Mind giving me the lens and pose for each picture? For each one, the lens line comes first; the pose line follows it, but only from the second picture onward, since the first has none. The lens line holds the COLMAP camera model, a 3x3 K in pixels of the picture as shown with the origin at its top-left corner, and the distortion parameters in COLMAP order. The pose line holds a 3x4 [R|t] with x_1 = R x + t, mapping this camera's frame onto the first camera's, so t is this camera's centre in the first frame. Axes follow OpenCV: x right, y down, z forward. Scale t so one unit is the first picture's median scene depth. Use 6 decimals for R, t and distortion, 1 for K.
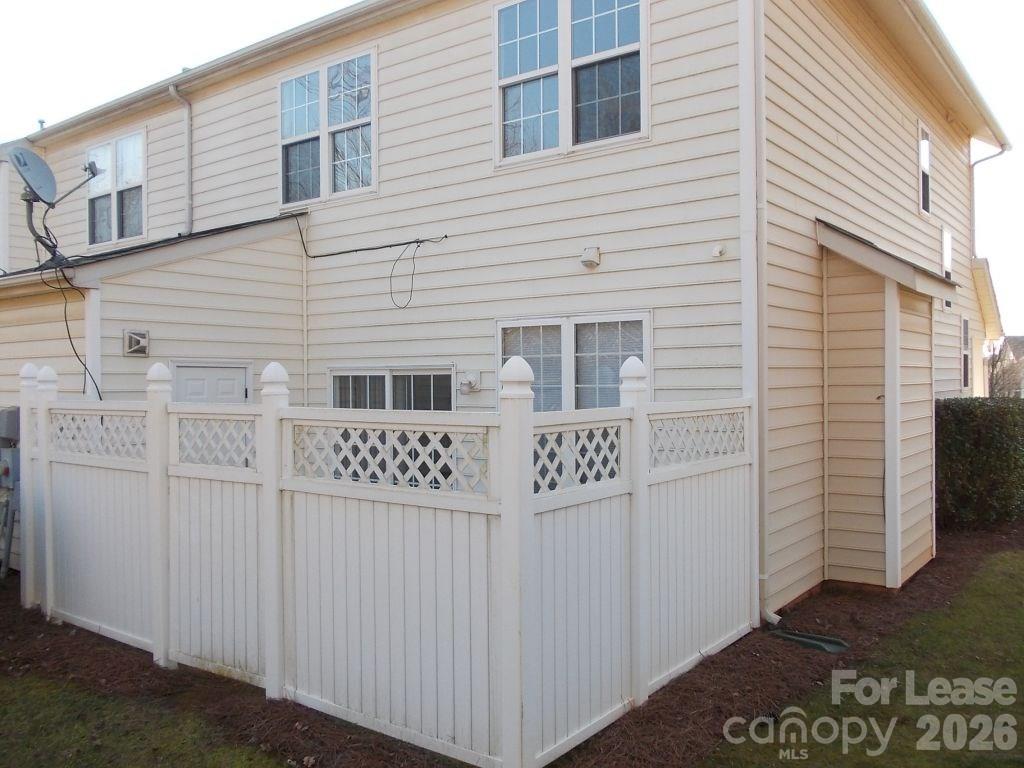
lens RADIAL K [[862.4, 0, 514.6], [0, 862.4, 386.6], [0, 0, 1]] dist [-0.013296, -0.011395]
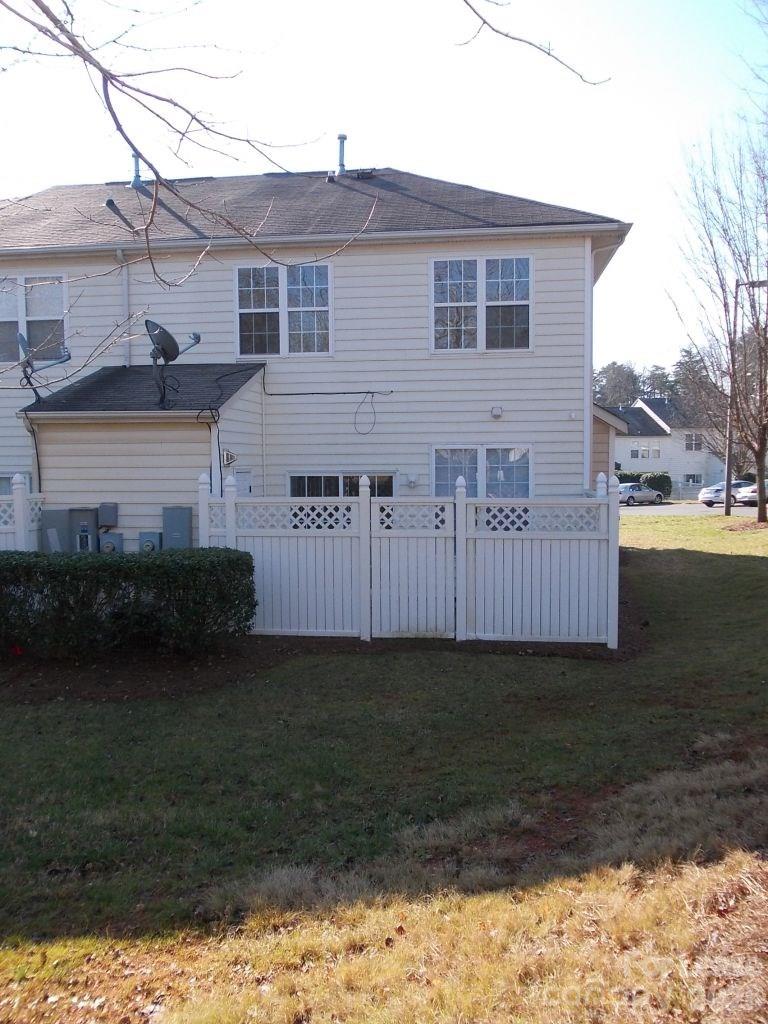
lens RADIAL K [[862.4, 0, 384.0], [0, 862.4, 512.0], [0, 0, 1]] dist [-0.013296, -0.011395]
pose [[0.868875, -0.030403, 0.494097, -0.941265], [0.003943, 0.998506, 0.054506, -0.036358], [-0.495015, -0.045411, 0.867697, -0.438543]]
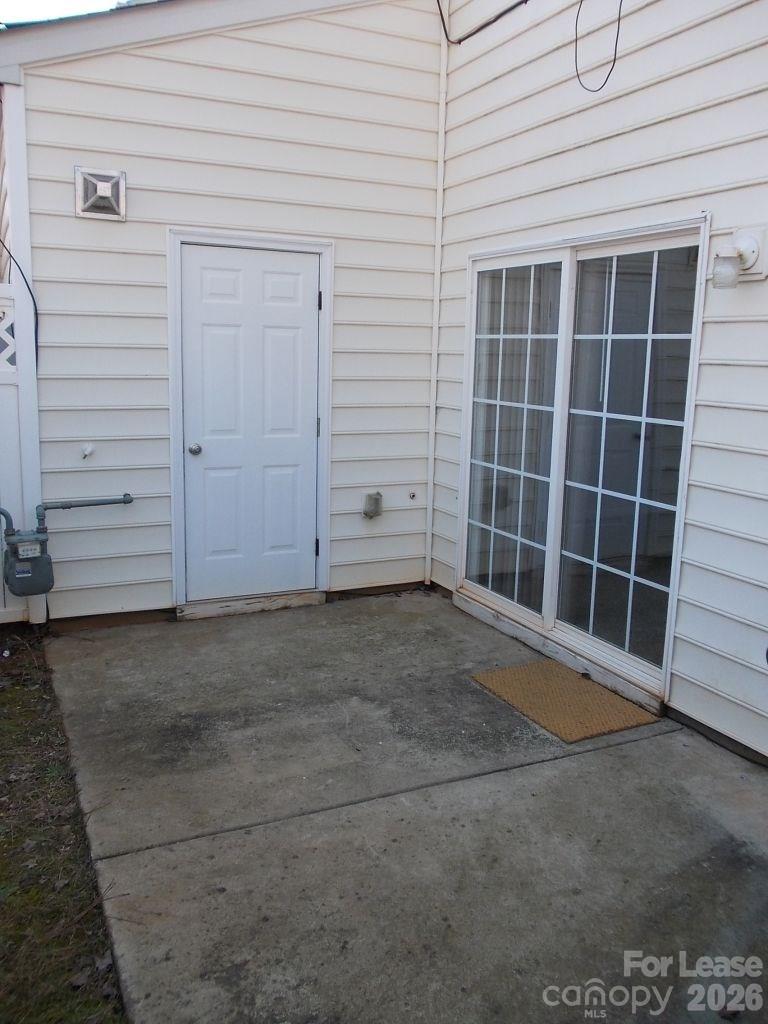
lens RADIAL K [[862.4, 0, 384.0], [0, 862.4, 512.0], [0, 0, 1]] dist [-0.013296, -0.011395]
pose [[0.882023, 0.112367, -0.457613, -0.003358], [-0.030630, 0.982769, 0.182282, 0.044047], [0.470210, -0.146760, 0.870266, 0.574403]]
